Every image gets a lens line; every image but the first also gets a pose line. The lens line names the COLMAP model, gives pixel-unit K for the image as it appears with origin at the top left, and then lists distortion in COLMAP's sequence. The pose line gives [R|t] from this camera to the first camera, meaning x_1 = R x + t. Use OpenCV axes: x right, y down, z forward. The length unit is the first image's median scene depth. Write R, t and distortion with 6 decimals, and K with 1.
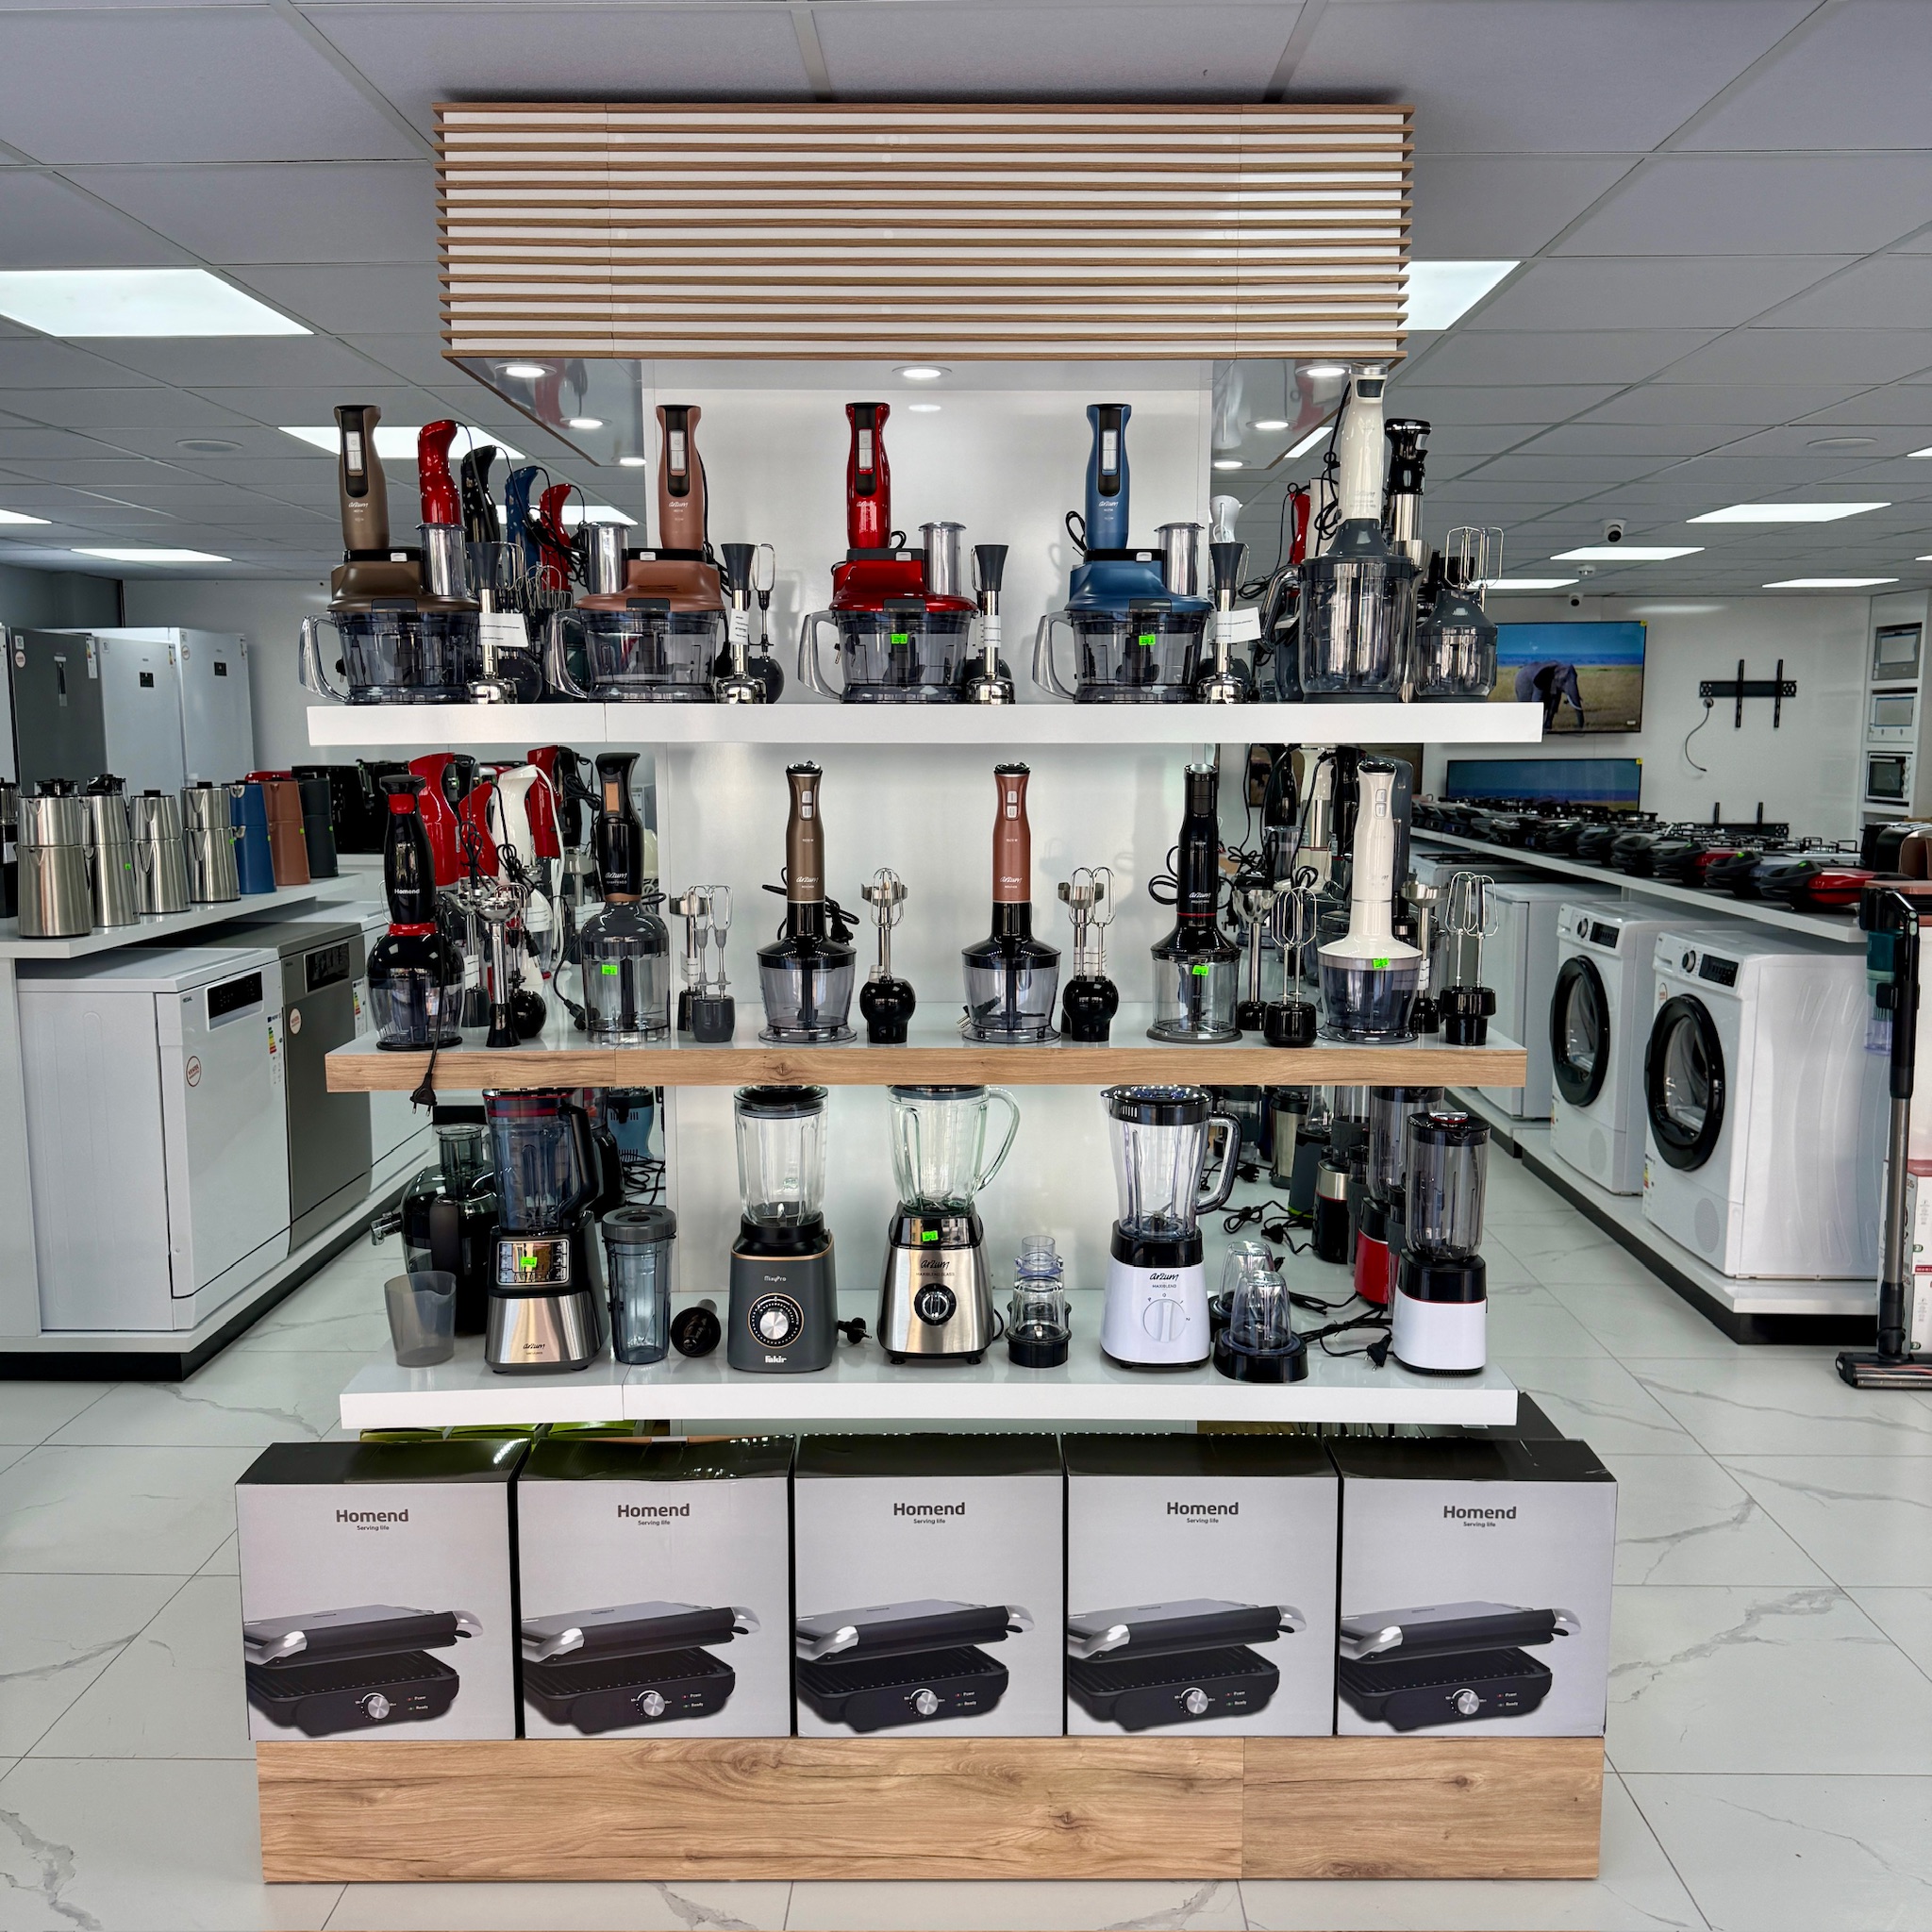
lens RADIAL K [[1824.1, 0, 953.1], [0, 1824.1, 982.2], [0, 0, 1]] dist [0.093626, -0.156196]
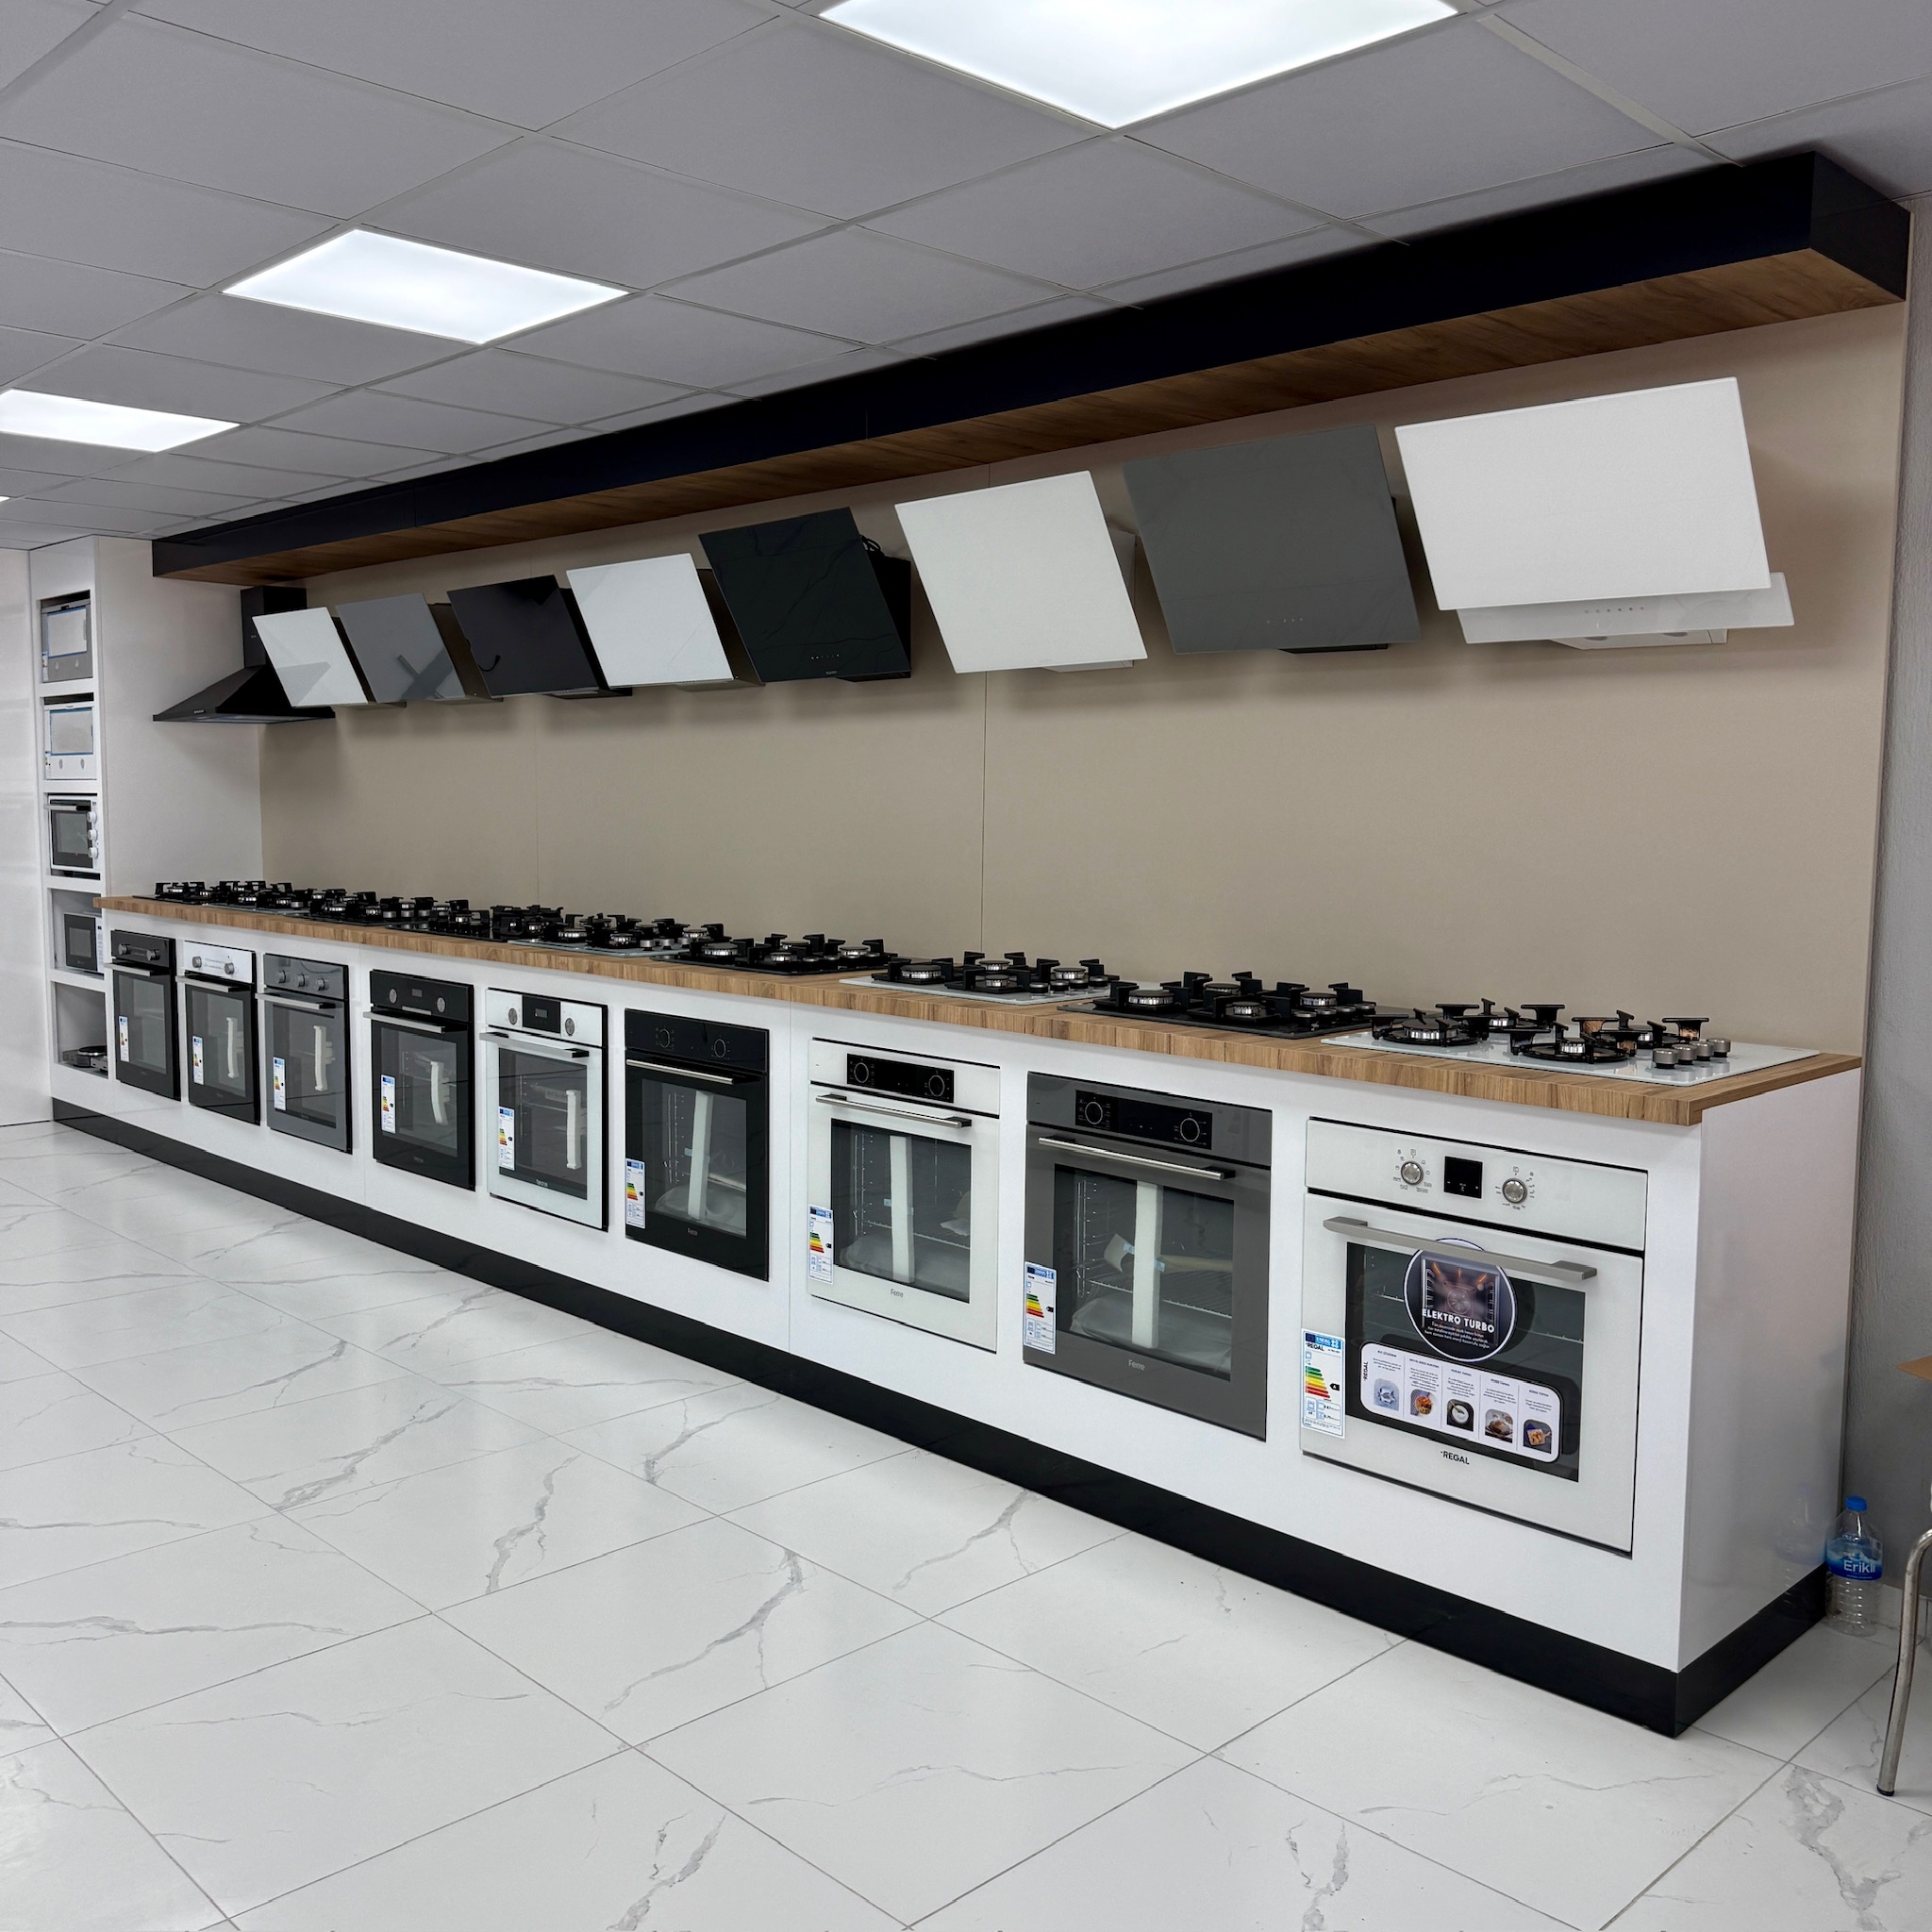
lens RADIAL K [[1824.1, 0, 953.1], [0, 1824.1, 982.2], [0, 0, 1]] dist [0.093626, -0.156196]
pose [[0.702966, -0.067220, 0.708040, 0.382434], [0.089605, 0.995962, 0.005591, -0.052883], [-0.705557, 0.059513, 0.706150, 0.493379]]
